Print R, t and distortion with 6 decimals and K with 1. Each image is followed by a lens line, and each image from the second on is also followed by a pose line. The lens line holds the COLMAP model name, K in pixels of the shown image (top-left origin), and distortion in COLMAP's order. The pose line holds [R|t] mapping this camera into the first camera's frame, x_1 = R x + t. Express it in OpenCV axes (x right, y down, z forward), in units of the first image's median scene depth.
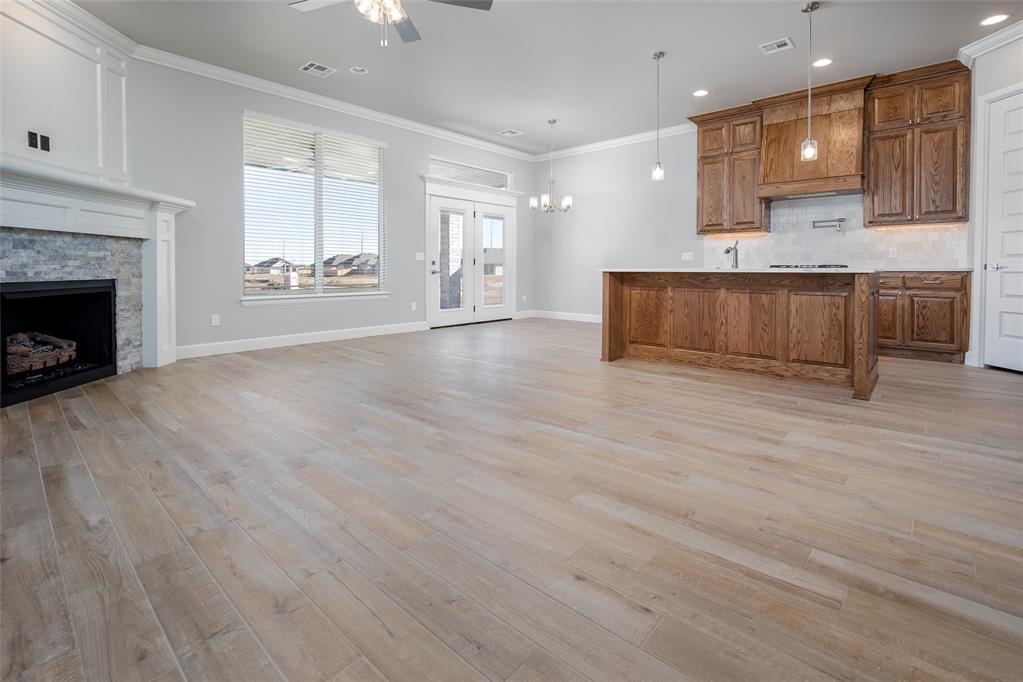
lens RADIAL K [[462.6, 0, 513.6], [0, 462.6, 278.5], [0, 0, 1]] dist [0.000867, 0.000101]
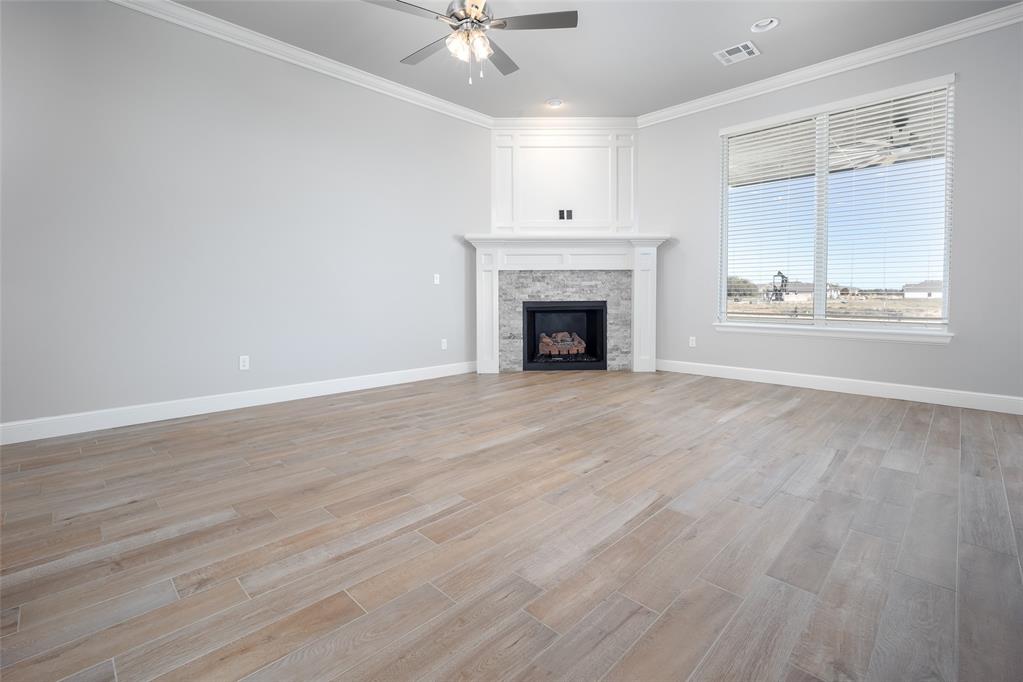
lens RADIAL K [[459.6, 0, 509.1], [0, 459.6, 311.7], [0, 0, 1]] dist [0.000132, -0.000339]
pose [[-0.049936, 0.039837, -0.997958, 0.601030], [-0.019912, 0.998966, 0.040874, -0.019145], [0.998554, 0.021913, -0.049092, 0.889094]]
